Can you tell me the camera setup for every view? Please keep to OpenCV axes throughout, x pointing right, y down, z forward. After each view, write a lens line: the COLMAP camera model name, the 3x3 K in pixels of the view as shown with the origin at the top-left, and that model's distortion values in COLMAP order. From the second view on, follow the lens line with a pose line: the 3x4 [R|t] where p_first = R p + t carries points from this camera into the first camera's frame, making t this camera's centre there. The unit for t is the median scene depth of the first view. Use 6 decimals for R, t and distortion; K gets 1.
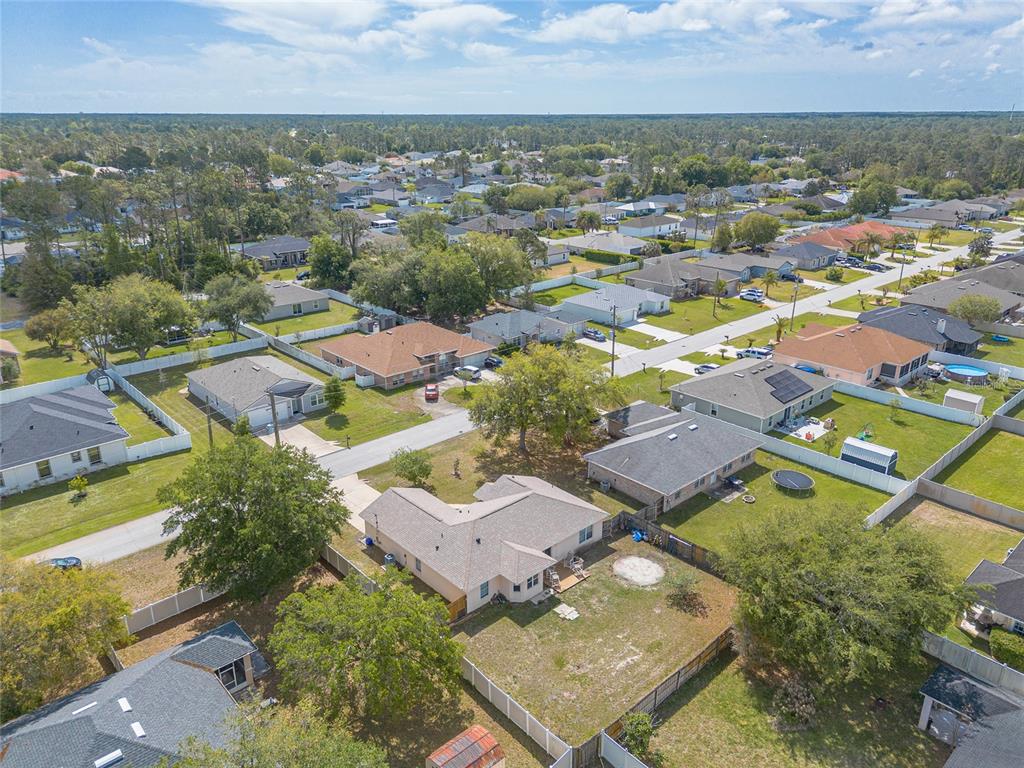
lens RADIAL K [[721.9, 0, 512.0], [0, 721.9, 384.0], [0, 0, 1]] dist [0.083409, -0.083643]
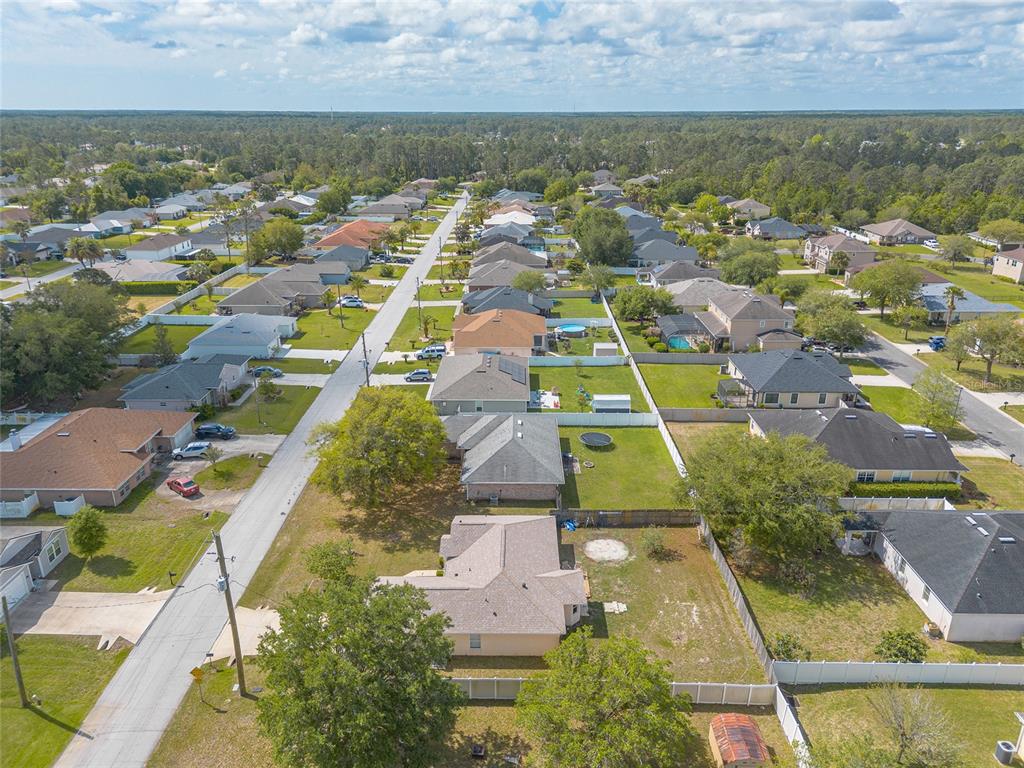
lens RADIAL K [[721.9, 0, 512.0], [0, 721.9, 384.0], [0, 0, 1]] dist [0.083409, -0.083643]
pose [[0.681708, -0.255993, 0.685377, -0.416627], [0.254687, 0.961229, 0.105702, -0.097582], [-0.685863, 0.102499, 0.720476, 0.173799]]
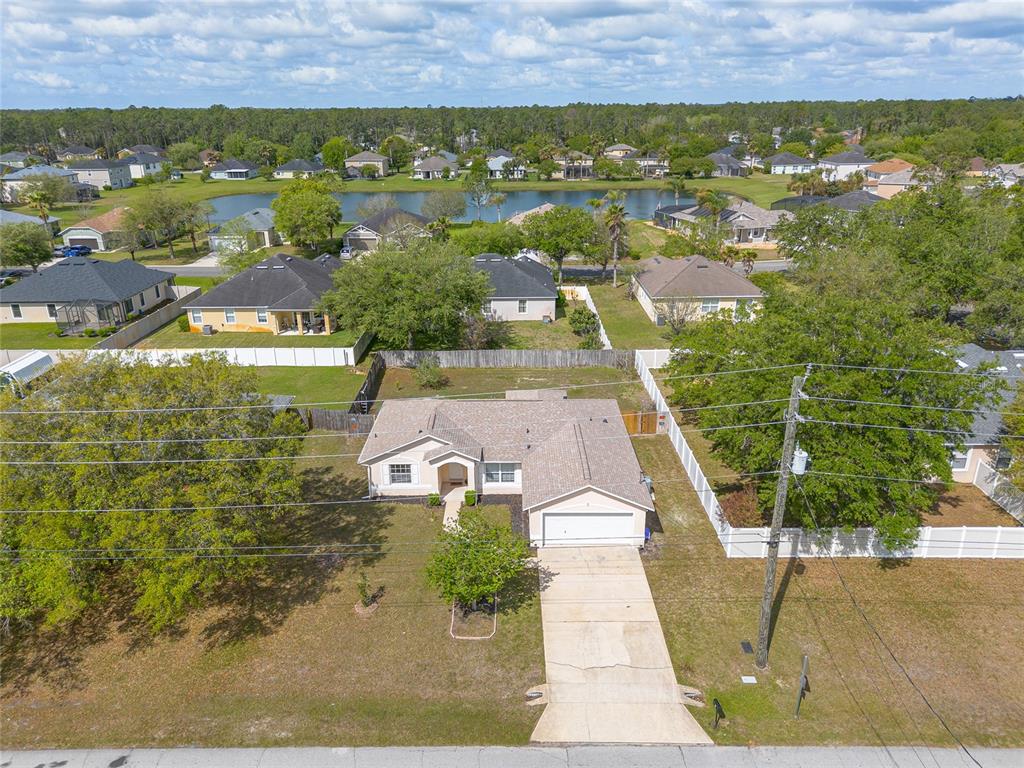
lens RADIAL K [[737.9, 0, 500.9], [0, 737.9, 385.1], [0, 0, 1]] dist [0.016908, 0.000417]
pose [[-0.727057, -0.236468, 0.644571, -0.334601], [0.244876, 0.787763, 0.565212, -0.183253], [-0.641424, 0.568781, -0.514843, 0.927211]]
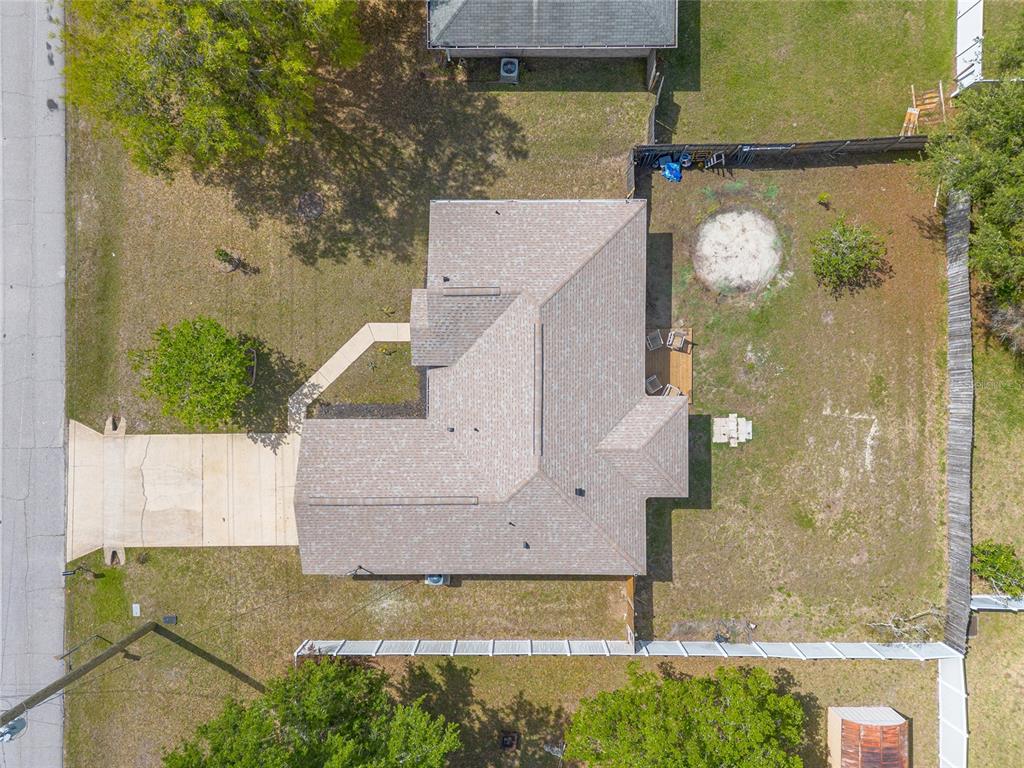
lens RADIAL K [[737.9, 0, 500.9], [0, 737.9, 385.1], [0, 0, 1]] dist [0.016908, 0.000417]
pose [[0.676104, -0.736790, -0.004894, -0.015778], [0.262639, 0.234790, 0.935892, -0.202270], [-0.688407, -0.634046, 0.352253, 0.566879]]
